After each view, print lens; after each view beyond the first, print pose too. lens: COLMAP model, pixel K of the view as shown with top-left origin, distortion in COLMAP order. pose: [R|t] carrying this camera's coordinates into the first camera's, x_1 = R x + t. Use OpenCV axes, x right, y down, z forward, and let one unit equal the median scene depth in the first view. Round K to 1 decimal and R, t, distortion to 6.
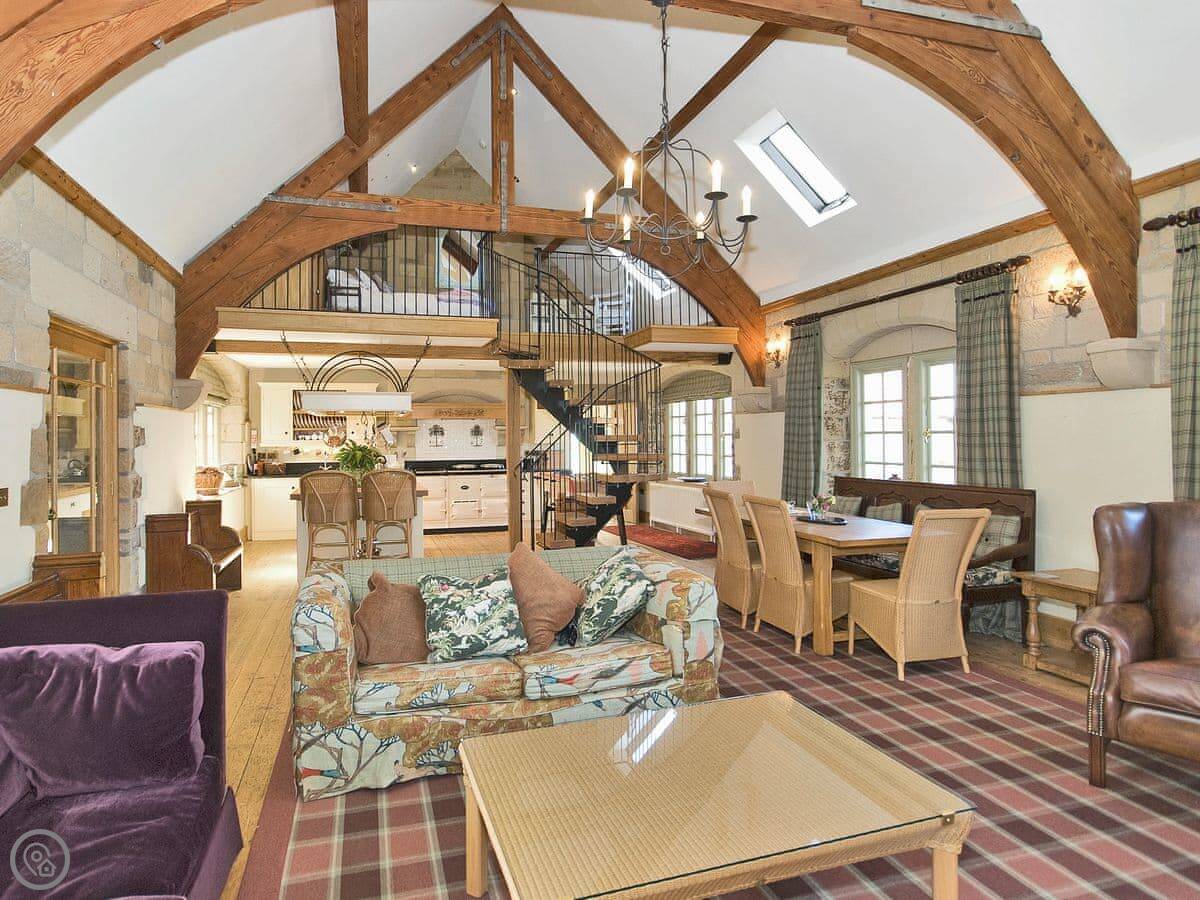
lens RADIAL K [[737.5, 0, 597.5], [0, 737.5, 444.5], [0, 0, 1]] dist [-0.003222, -0.000058]
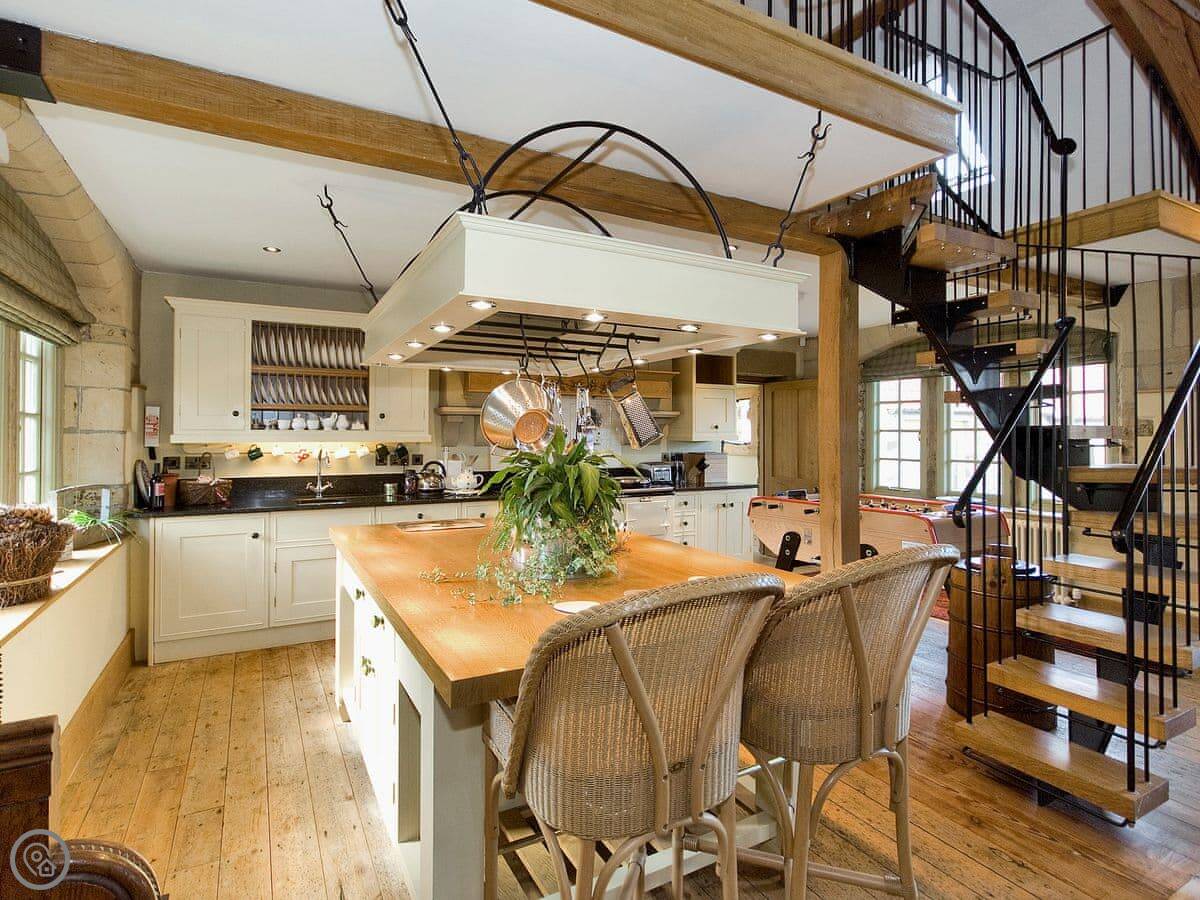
lens RADIAL K [[619.2, 0, 605.4], [0, 619.2, 440.1], [0, 0, 1]] dist [0.020436, -0.000751]
pose [[0.972485, 0.010767, 0.232715, -0.291647], [-0.010626, 0.999942, -0.001861, -0.000815], [-0.232721, -0.000663, 0.972543, 0.575315]]
